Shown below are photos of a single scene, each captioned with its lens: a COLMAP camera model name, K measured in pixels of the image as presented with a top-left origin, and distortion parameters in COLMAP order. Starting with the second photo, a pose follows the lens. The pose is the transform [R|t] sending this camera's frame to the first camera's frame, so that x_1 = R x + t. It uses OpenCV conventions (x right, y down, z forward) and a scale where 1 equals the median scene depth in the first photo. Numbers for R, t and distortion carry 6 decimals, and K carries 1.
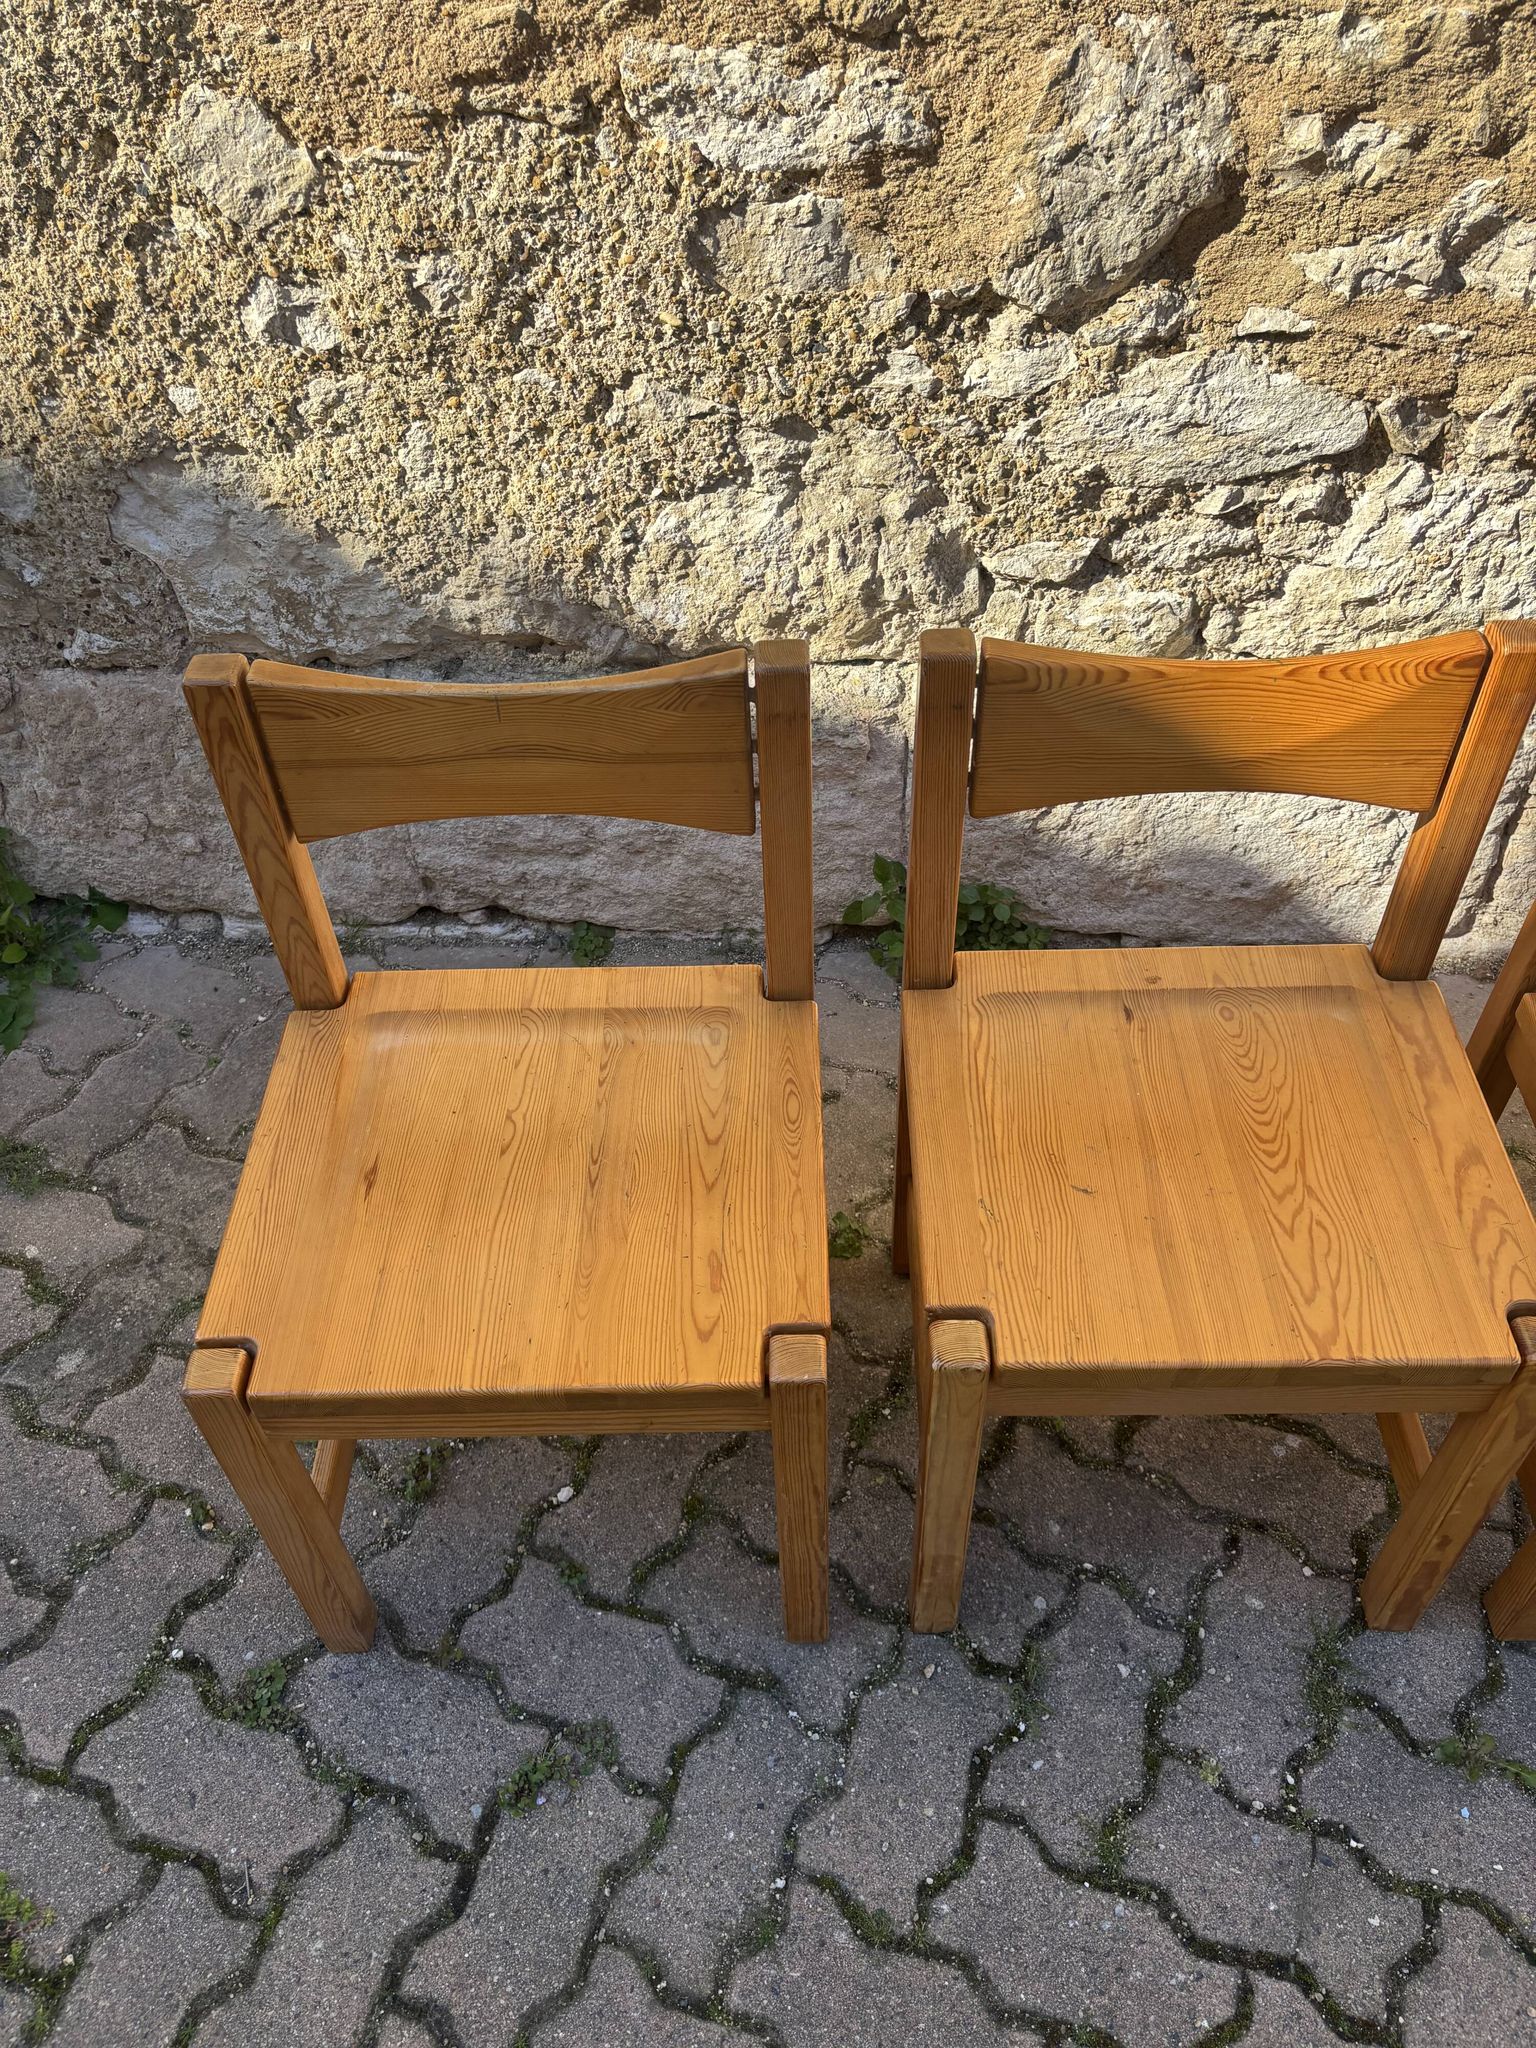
lens RADIAL K [[1628.3, 0, 773.9], [0, 1628.3, 1013.9], [0, 0, 1]] dist [-0.013233, 0.067002]
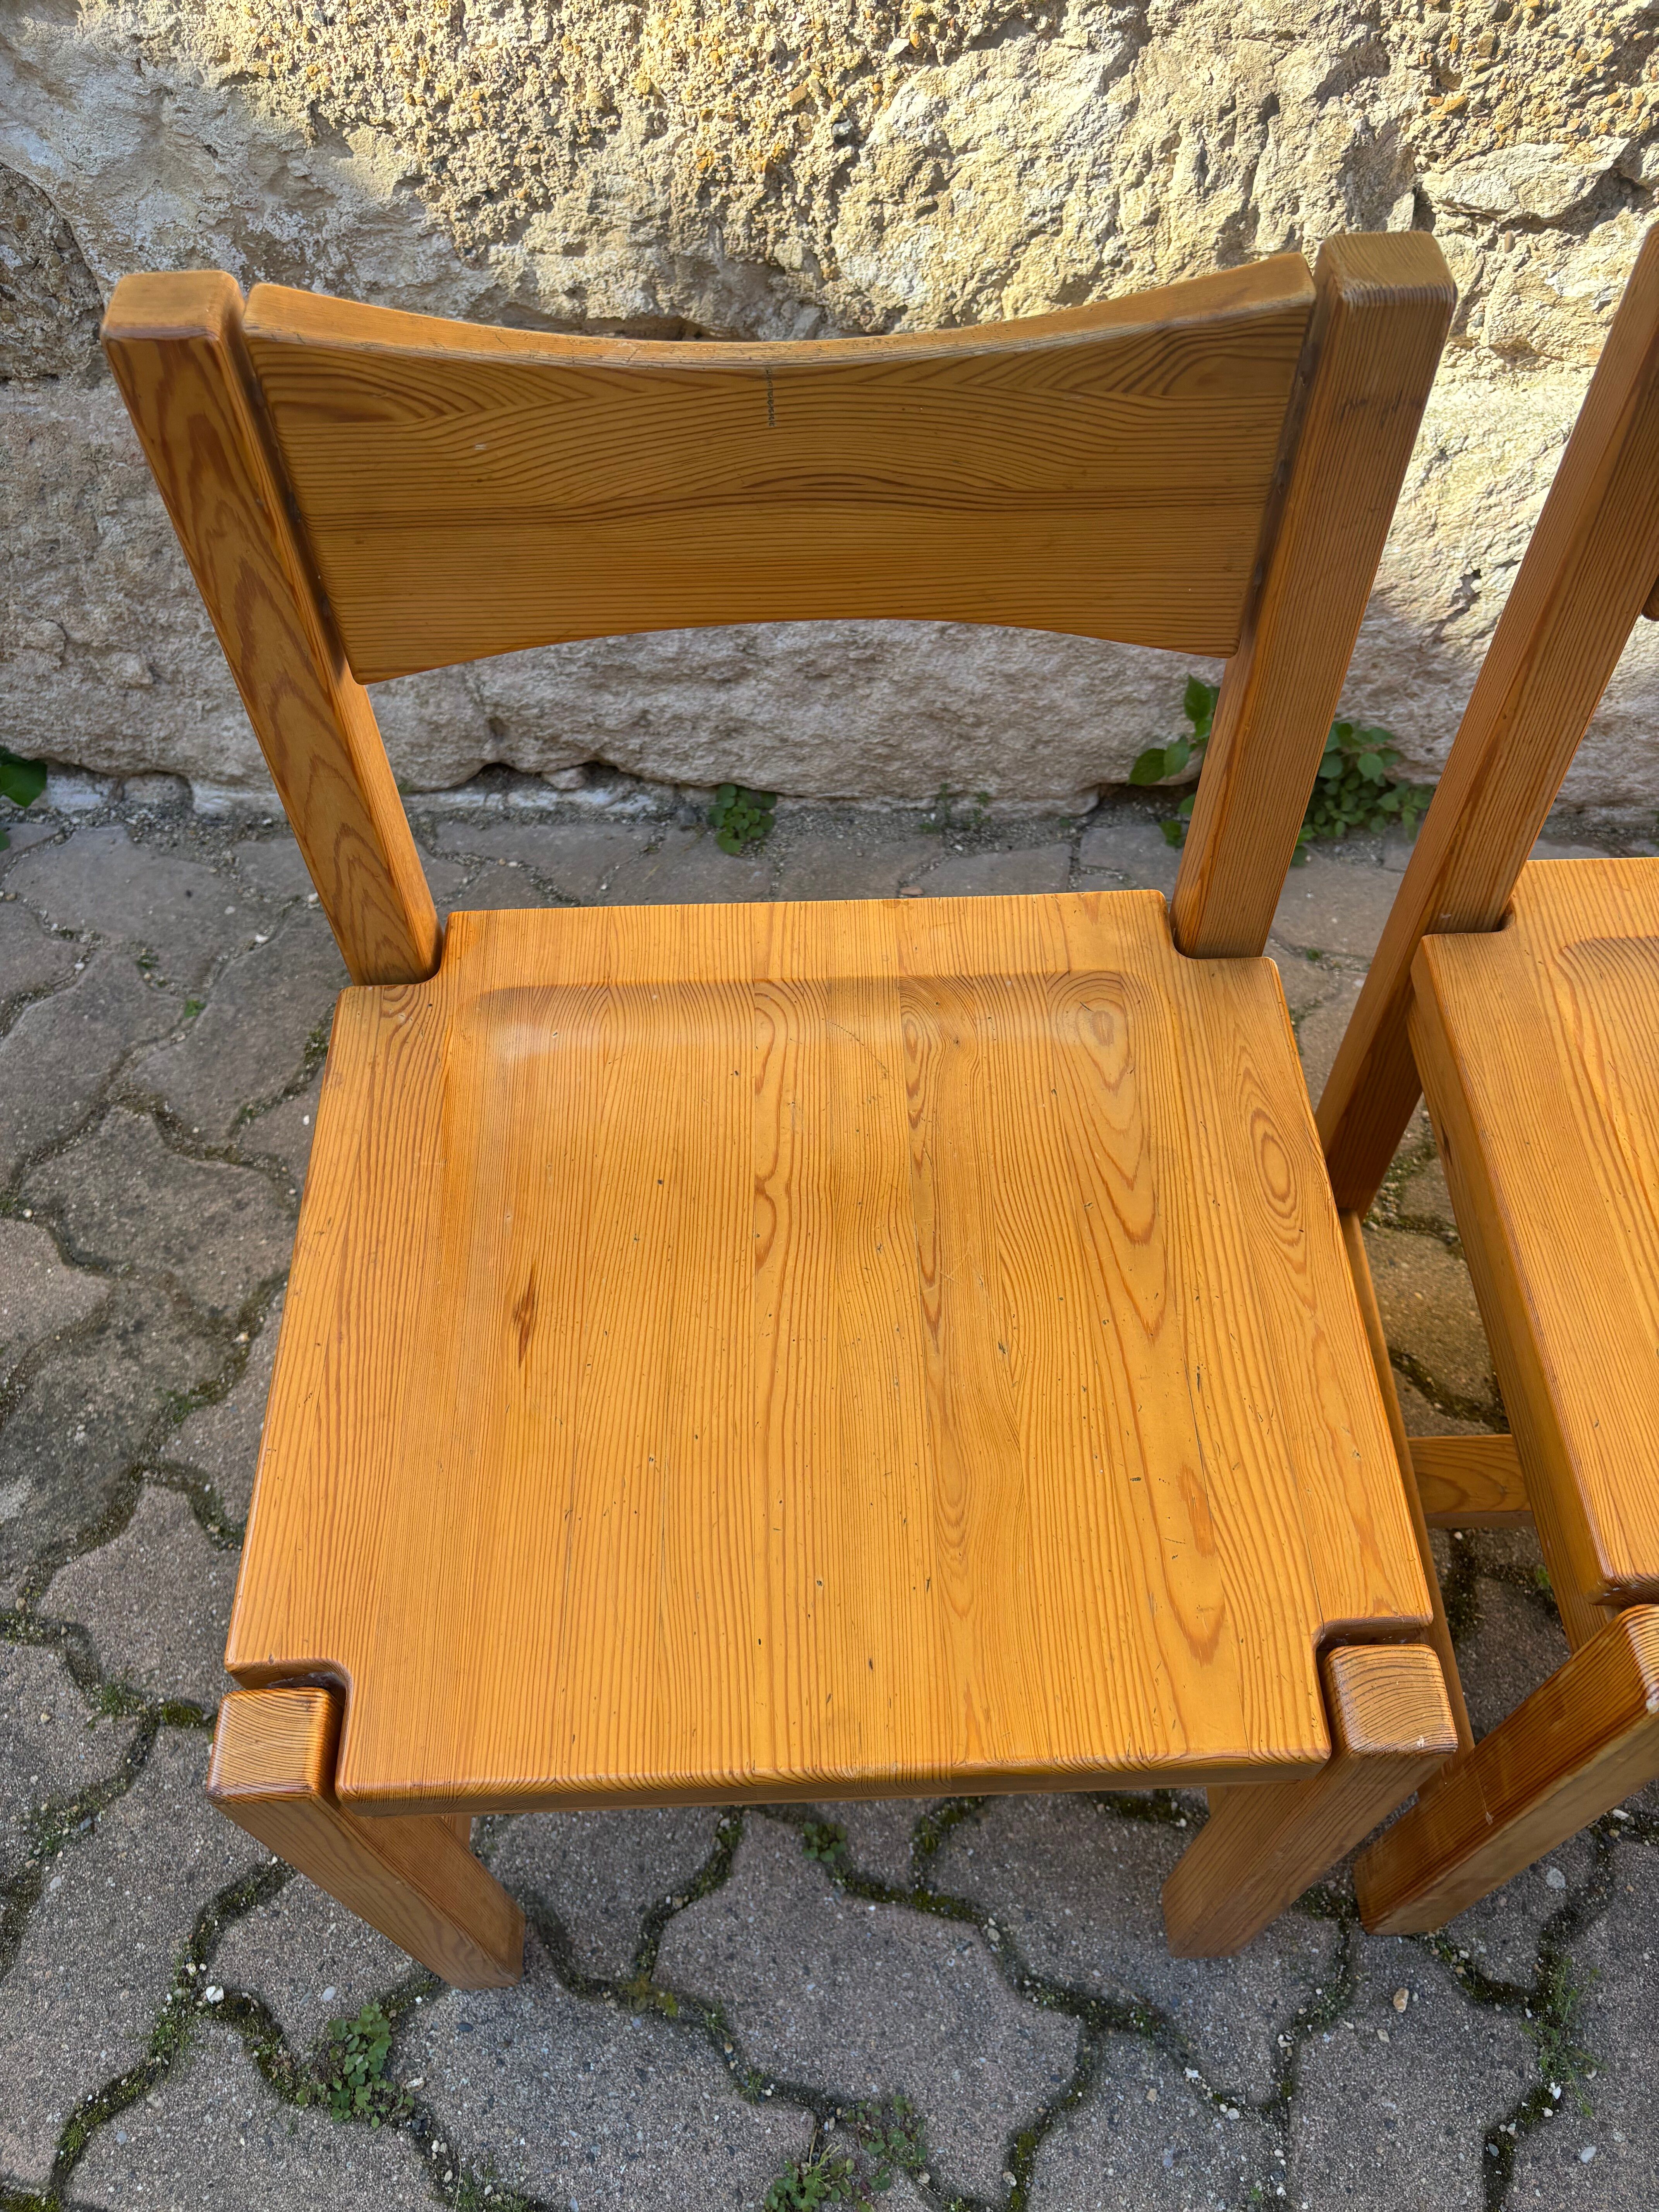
lens RADIAL K [[1744.8, 0, 839.4], [0, 1744.8, 1130.5], [0, 0, 1]] dist [0.076250, -0.109536]
pose [[0.999543, -0.015037, 0.026236, -0.118941], [0.010579, 0.986656, 0.162475, -0.042257], [-0.028329, -0.162123, 0.986364, 0.323639]]
